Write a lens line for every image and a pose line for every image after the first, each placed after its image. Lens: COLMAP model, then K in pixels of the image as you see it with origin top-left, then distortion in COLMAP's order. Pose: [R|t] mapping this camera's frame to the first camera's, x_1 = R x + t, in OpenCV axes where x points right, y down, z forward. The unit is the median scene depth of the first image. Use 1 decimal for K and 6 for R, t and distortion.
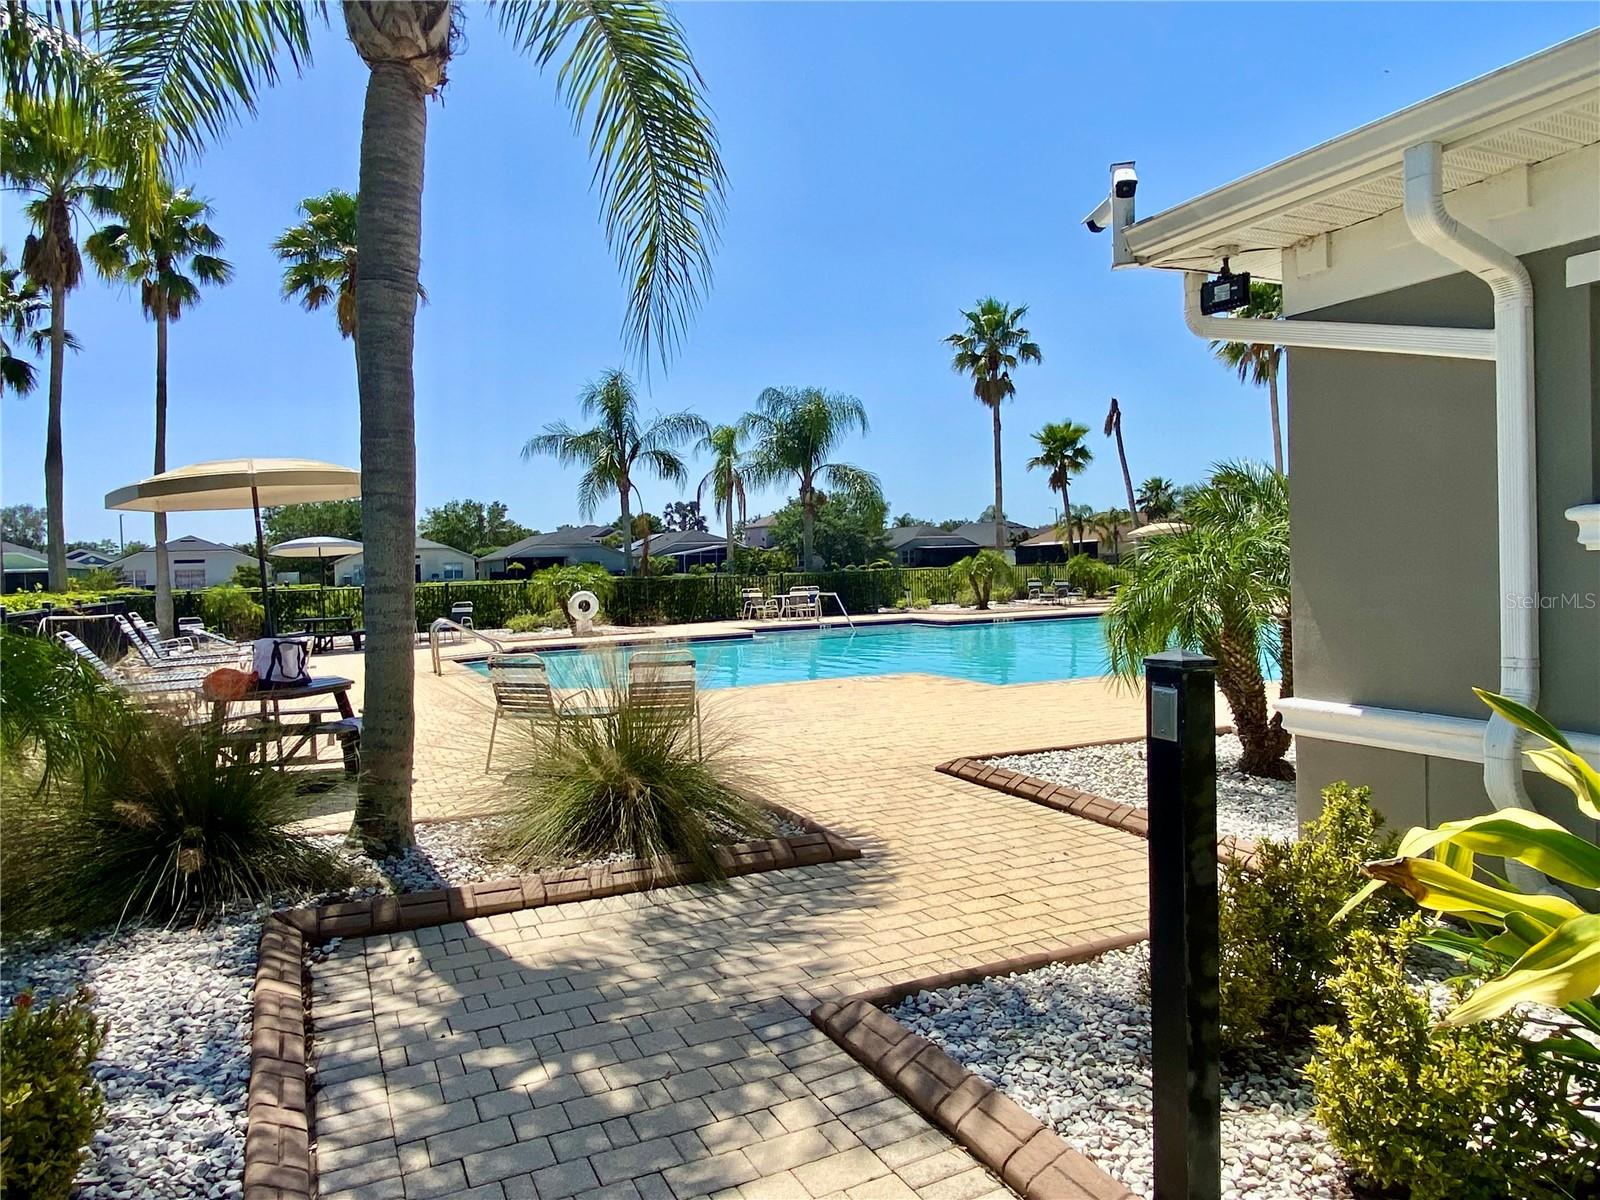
lens RADIAL K [[1029.5, 0, 798.3], [0, 1029.5, 602.5], [0, 0, 1]] dist [0.056122, -0.001364]
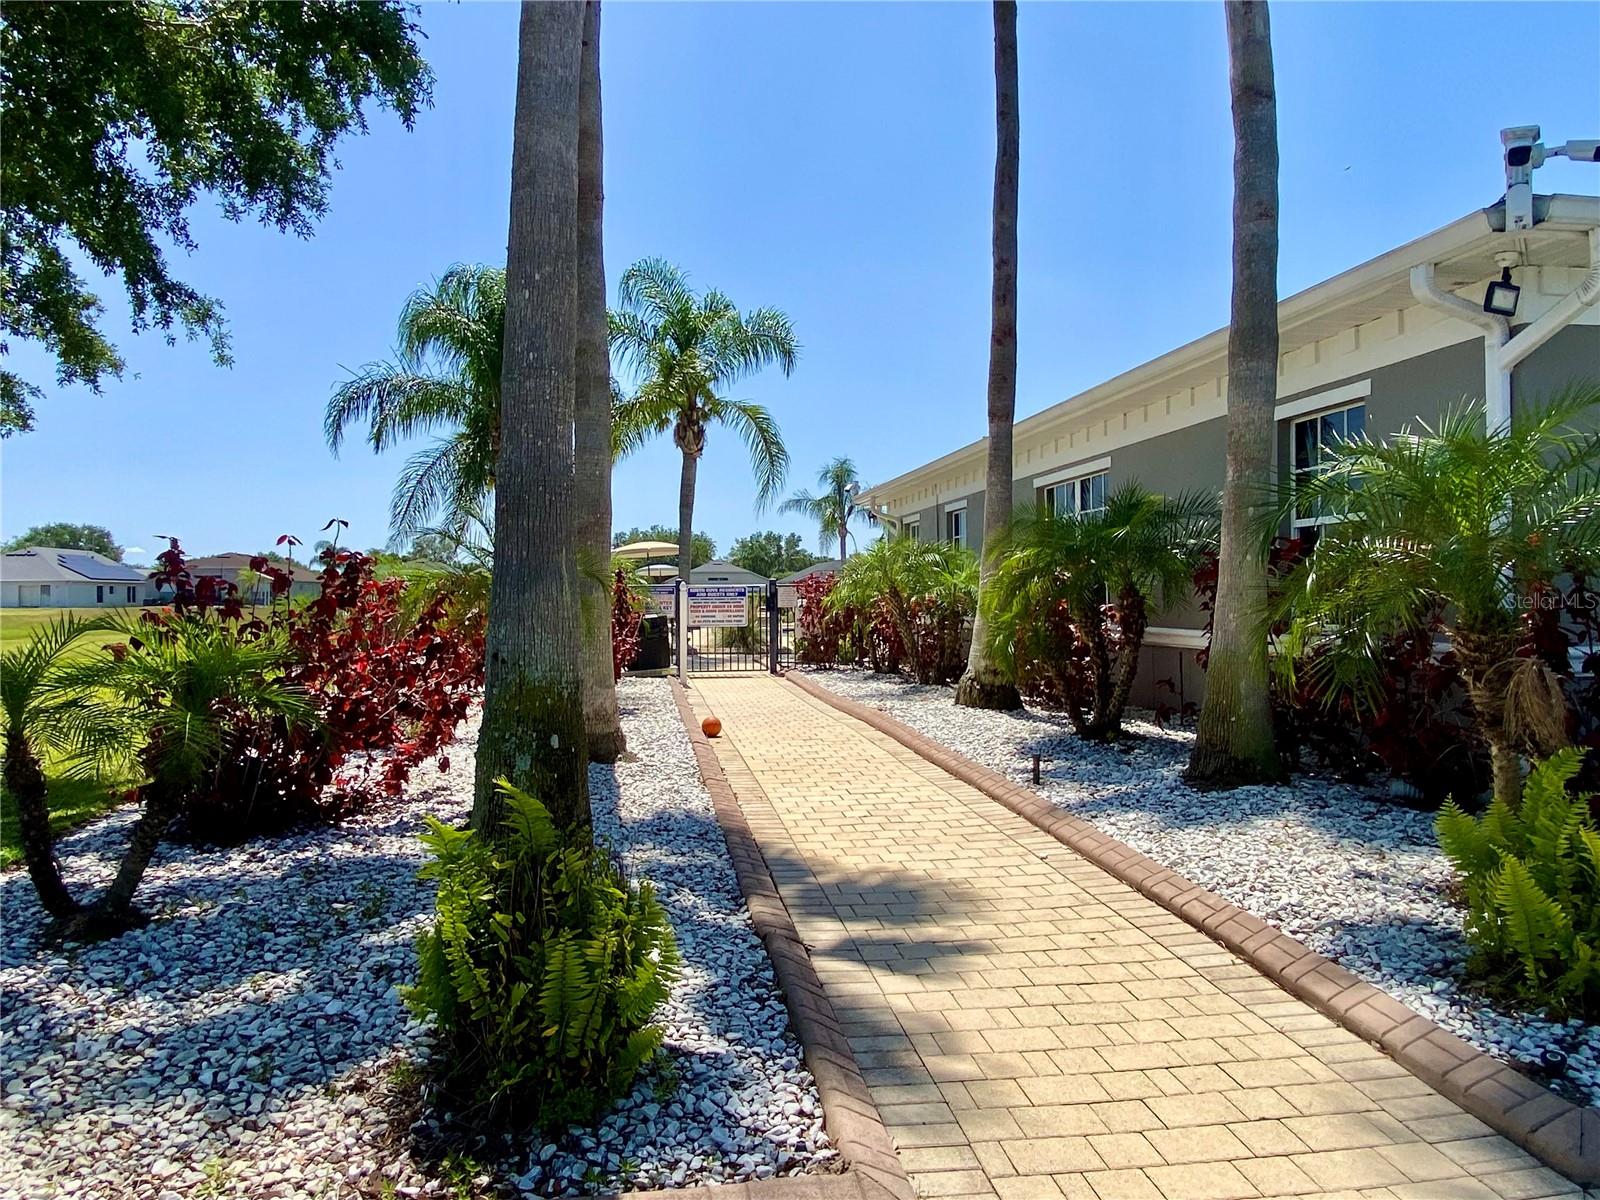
lens RADIAL K [[1029.5, 0, 799.5], [0, 1029.5, 599.0], [0, 0, 1]] dist [0.056122, -0.001364]
pose [[0.959684, 0.025563, -0.279916, 0.177351], [-0.034292, 0.999065, -0.026329, 0.021539], [0.278981, 0.034866, 0.959663, -0.415246]]
